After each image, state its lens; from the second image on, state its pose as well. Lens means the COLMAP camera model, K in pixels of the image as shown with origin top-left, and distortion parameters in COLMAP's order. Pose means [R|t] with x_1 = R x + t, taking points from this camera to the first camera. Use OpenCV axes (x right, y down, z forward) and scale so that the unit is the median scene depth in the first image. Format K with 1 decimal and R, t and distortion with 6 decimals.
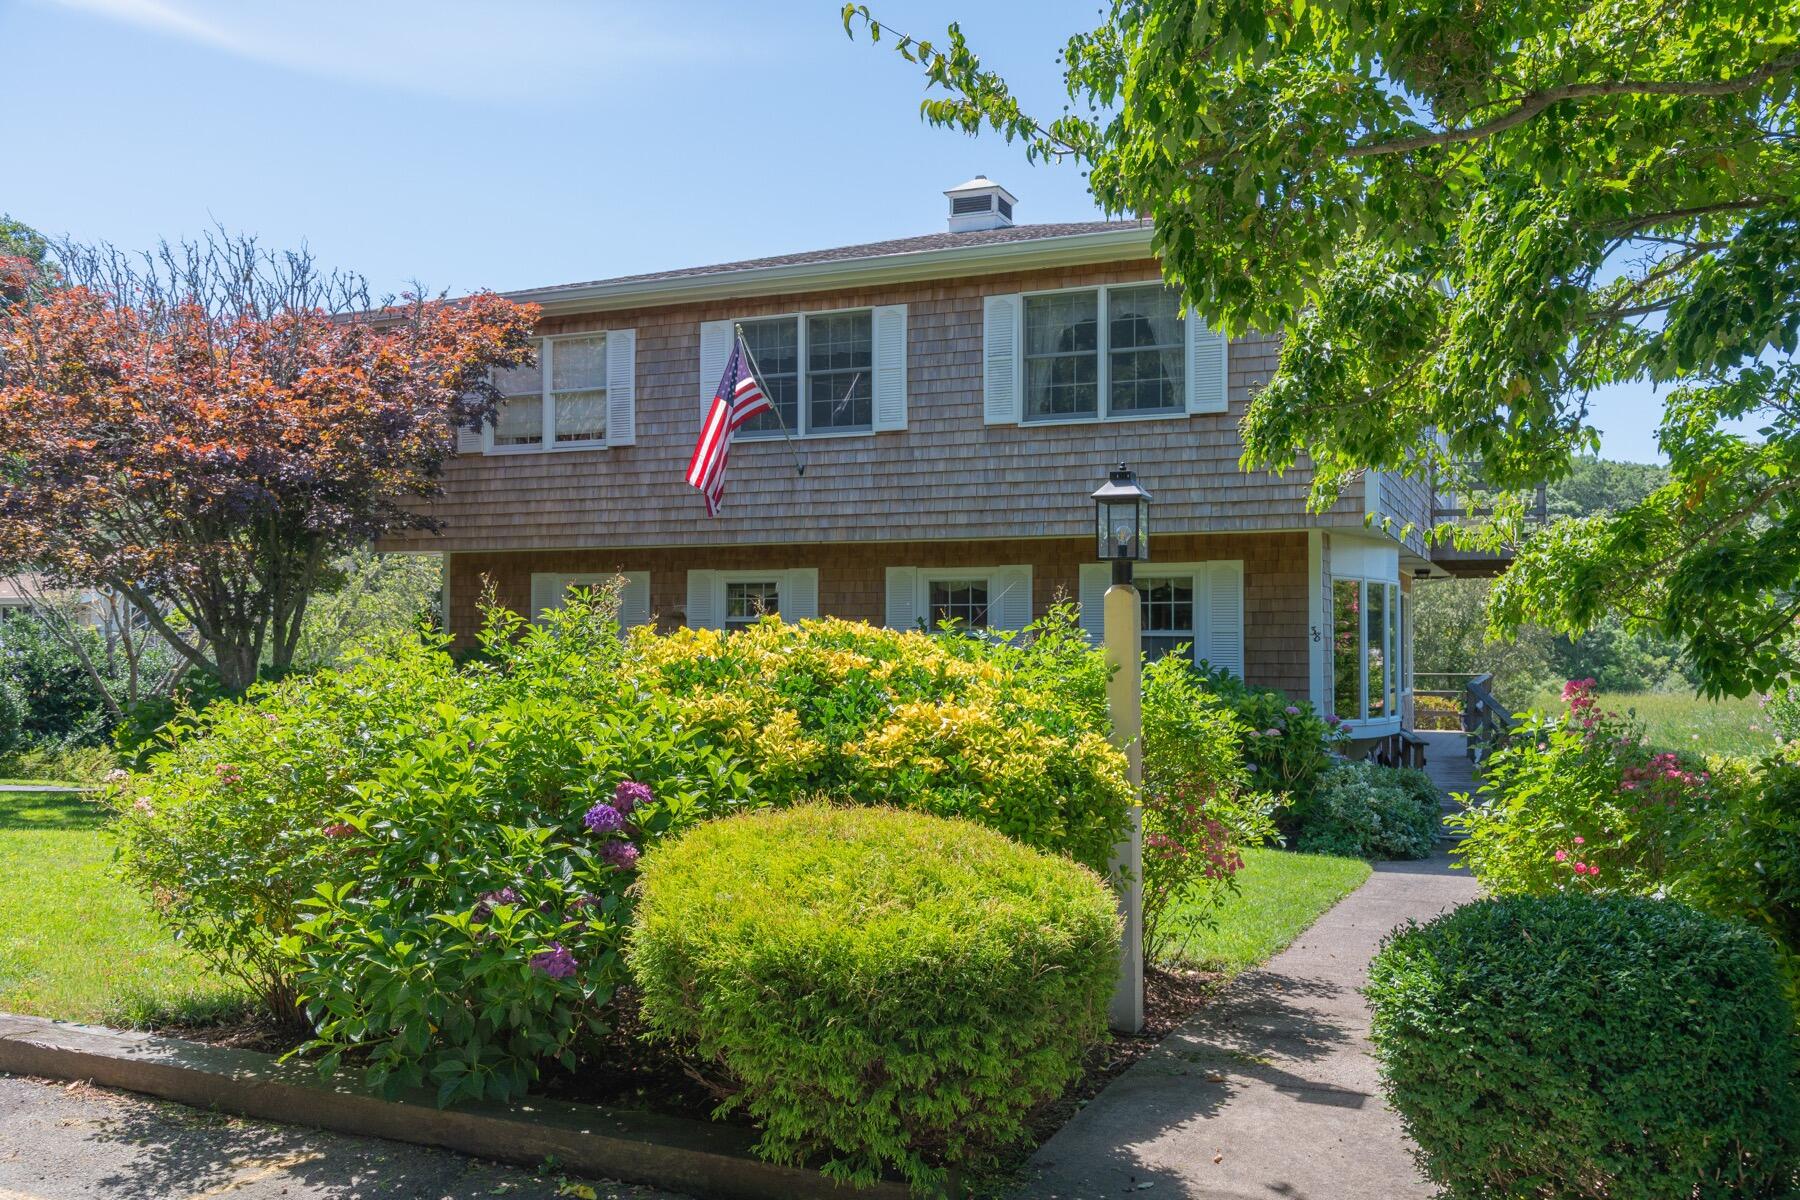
lens RADIAL K [[1594.5, 0, 900.0], [0, 1594.5, 605.1], [0, 0, 1]] dist [-0.002882, -0.000919]
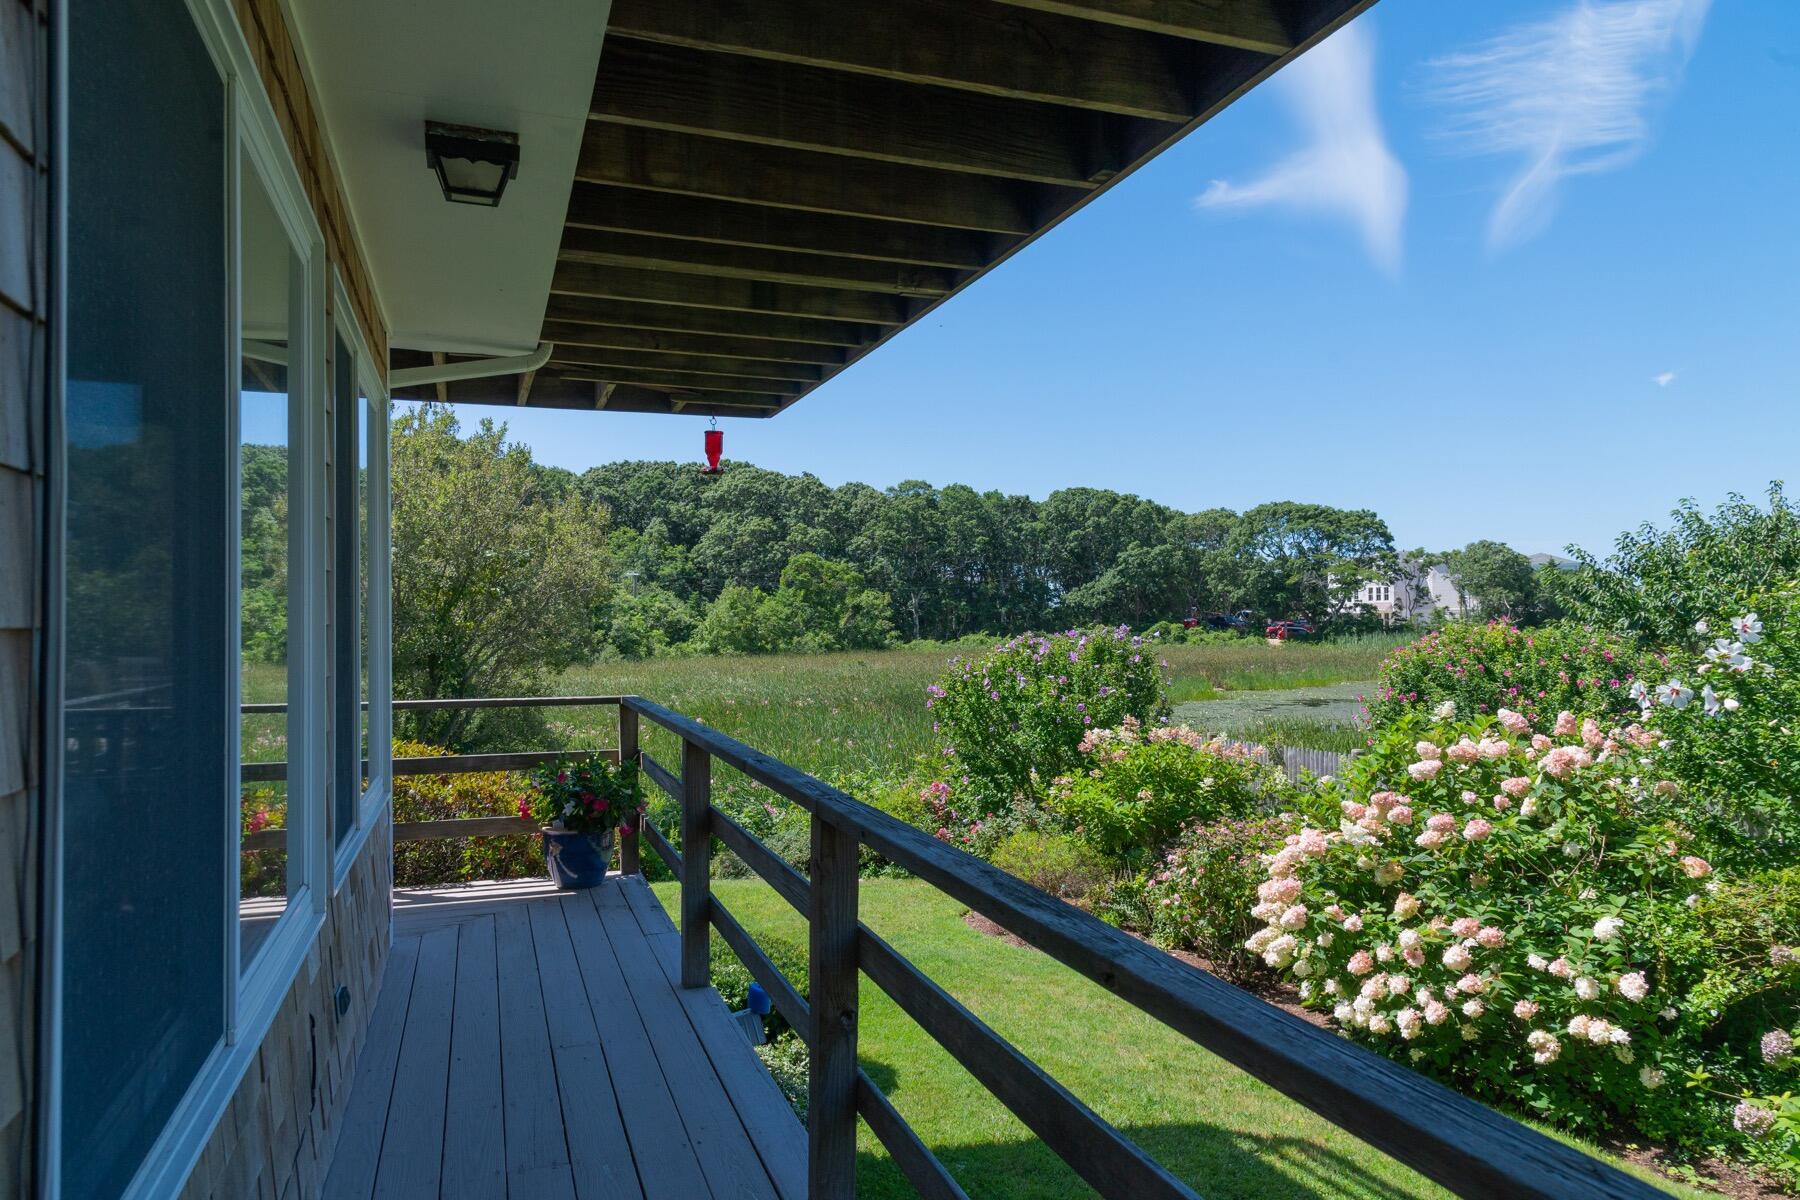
lens RADIAL K [[1264.1, 0, 905.5], [0, 1264.1, 597.1], [0, 0, 1]] dist [0.001229, -0.005751]
pose [[0.750873, 0.012058, 0.660336, 0.198698], [-0.015139, 0.999885, -0.001044, 0.025545], [-0.660273, -0.009213, 0.750969, 0.714750]]
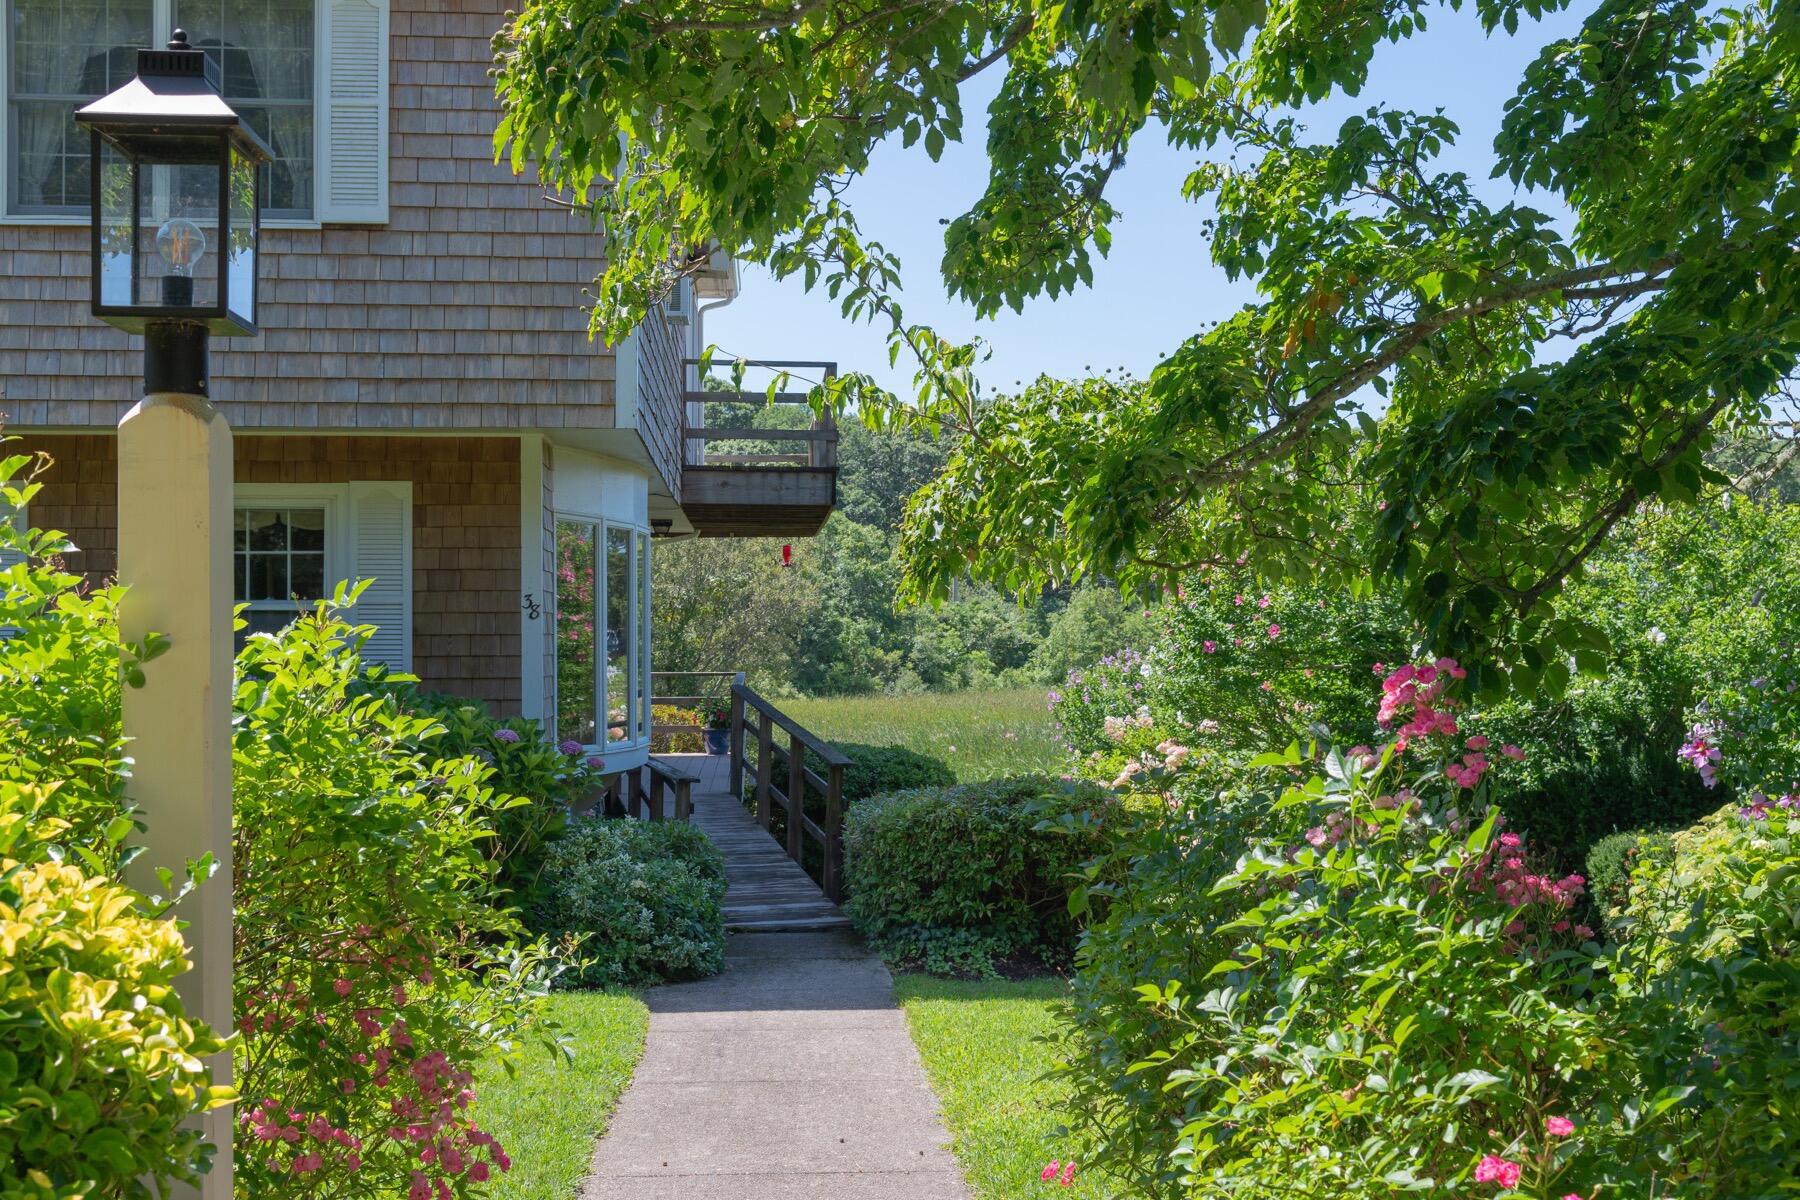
lens RADIAL K [[2031.6, 0, 896.3], [0, 2031.6, 643.2], [0, 0, 1]] dist [0.006332, 0.000000]
pose [[0.893815, -0.001524, 0.448433, 0.037318], [-0.010455, 0.999652, 0.024236, 0.011555], [-0.448314, -0.026350, 0.893488, 0.242878]]
